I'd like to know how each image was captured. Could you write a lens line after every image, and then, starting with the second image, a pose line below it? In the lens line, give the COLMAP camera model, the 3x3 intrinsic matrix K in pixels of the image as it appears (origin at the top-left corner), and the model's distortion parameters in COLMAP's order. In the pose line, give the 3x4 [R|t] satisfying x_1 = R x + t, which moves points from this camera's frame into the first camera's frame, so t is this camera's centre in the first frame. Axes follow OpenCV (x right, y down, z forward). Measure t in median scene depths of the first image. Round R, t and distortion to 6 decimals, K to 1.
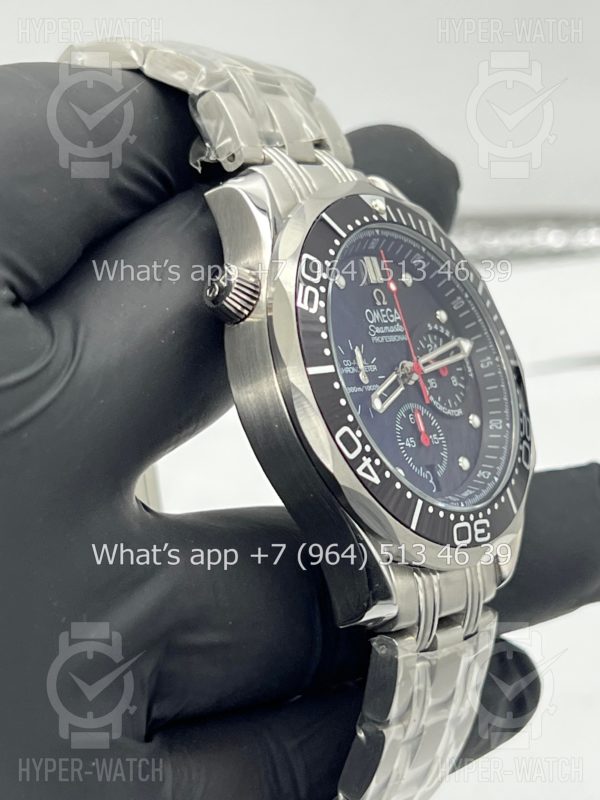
lens RADIAL K [[1911.0, 0, 300.0], [0, 1911.0, 400.0], [0, 0, 1]] dist [-0.079793, -0.148698]
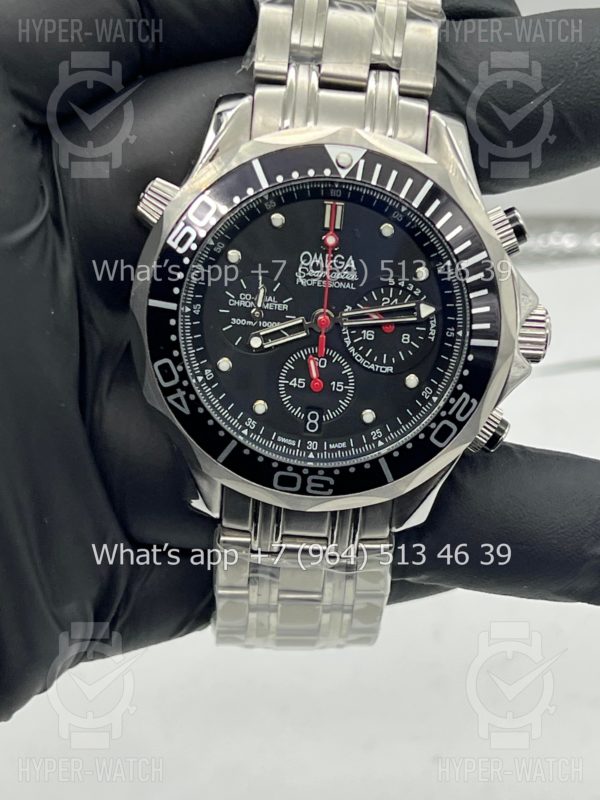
lens RADIAL K [[1906.2, 0, 300.0], [0, 1906.2, 400.0], [0, 0, 1]] dist [0.247333, -0.408676]
pose [[0.609854, 0.434334, -0.662896, 0.793463], [-0.160598, 0.886823, 0.433305, -0.445515], [0.776071, -0.157793, 0.610586, 0.349223]]
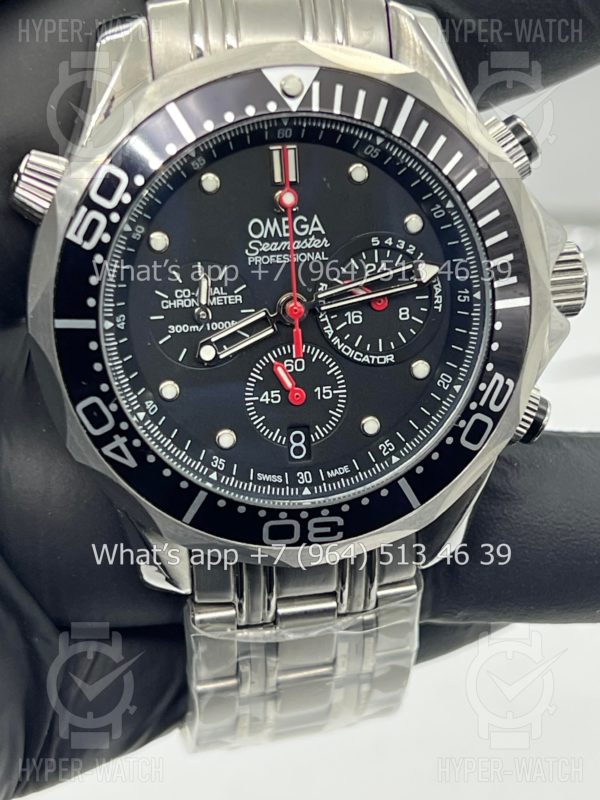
lens RADIAL K [[1906.2, 0, 300.0], [0, 1906.2, 400.0], [0, 0, 1]] dist [0.247333, -0.408676]
pose [[0.750434, 0.342825, -0.565084, 0.526656], [-0.064201, 0.888729, 0.453915, -0.344919], [0.657820, -0.304354, 0.688942, 0.471075]]
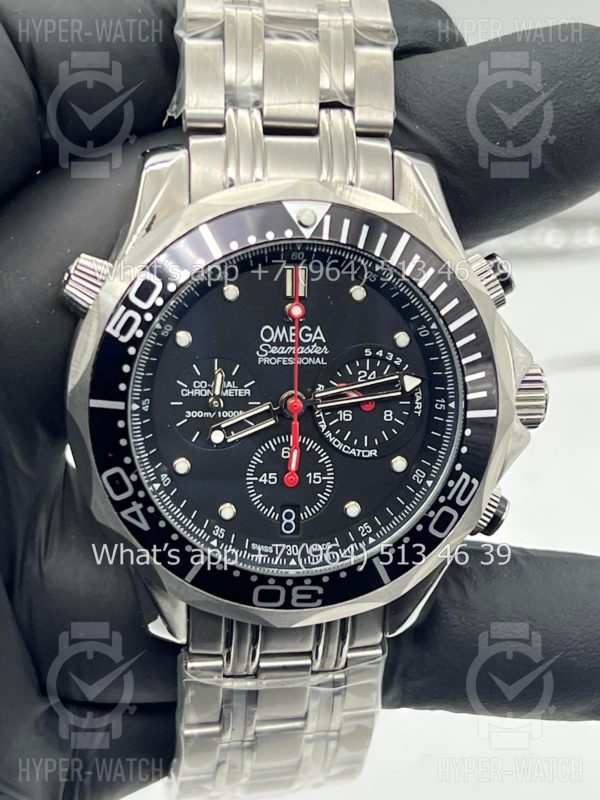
lens RADIAL K [[1906.2, 0, 300.0], [0, 1906.2, 400.0], [0, 0, 1]] dist [0.247333, -0.408676]
pose [[0.725032, 0.377835, -0.575821, 0.597333], [-0.133210, 0.897225, 0.421002, -0.410280], [0.675710, -0.228535, 0.700848, 0.381555]]
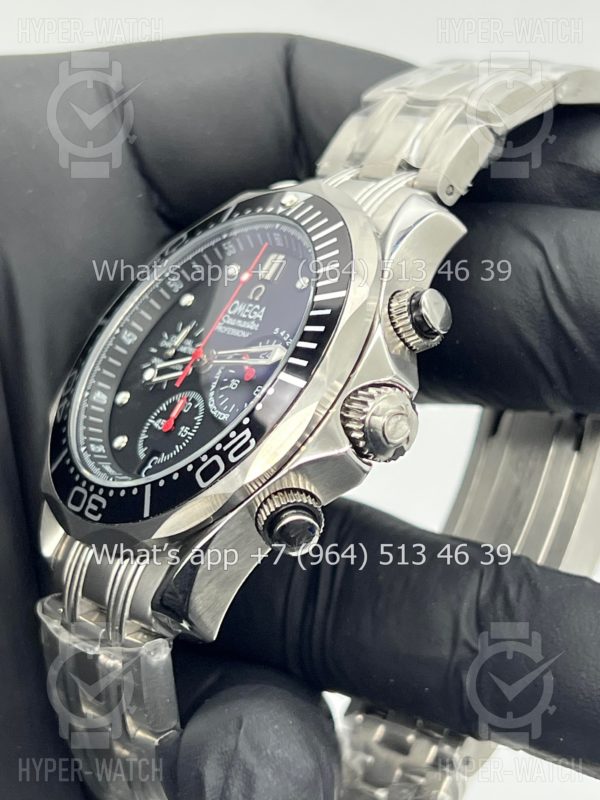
lens RADIAL K [[1911.0, 0, 300.0], [0, 1911.0, 400.0], [0, 0, 1]] dist [-0.079793, -0.148698]
pose [[-0.246606, -0.067104, -0.966790, 0.971861], [-0.339371, 0.940412, 0.021292, -0.032915], [0.907752, 0.333351, -0.254685, 1.326512]]
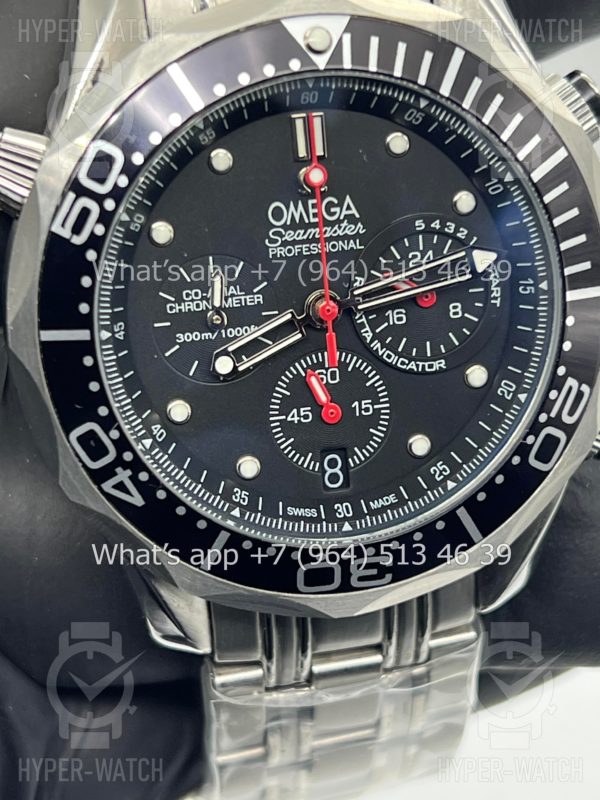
lens RADIAL K [[1906.2, 0, 300.0], [0, 1906.2, 400.0], [0, 0, 1]] dist [0.247333, -0.408676]
pose [[0.775431, 0.315738, -0.546824, 0.427482], [-0.046147, 0.892027, 0.449620, -0.286696], [0.629744, -0.323414, 0.706276, 0.545005]]
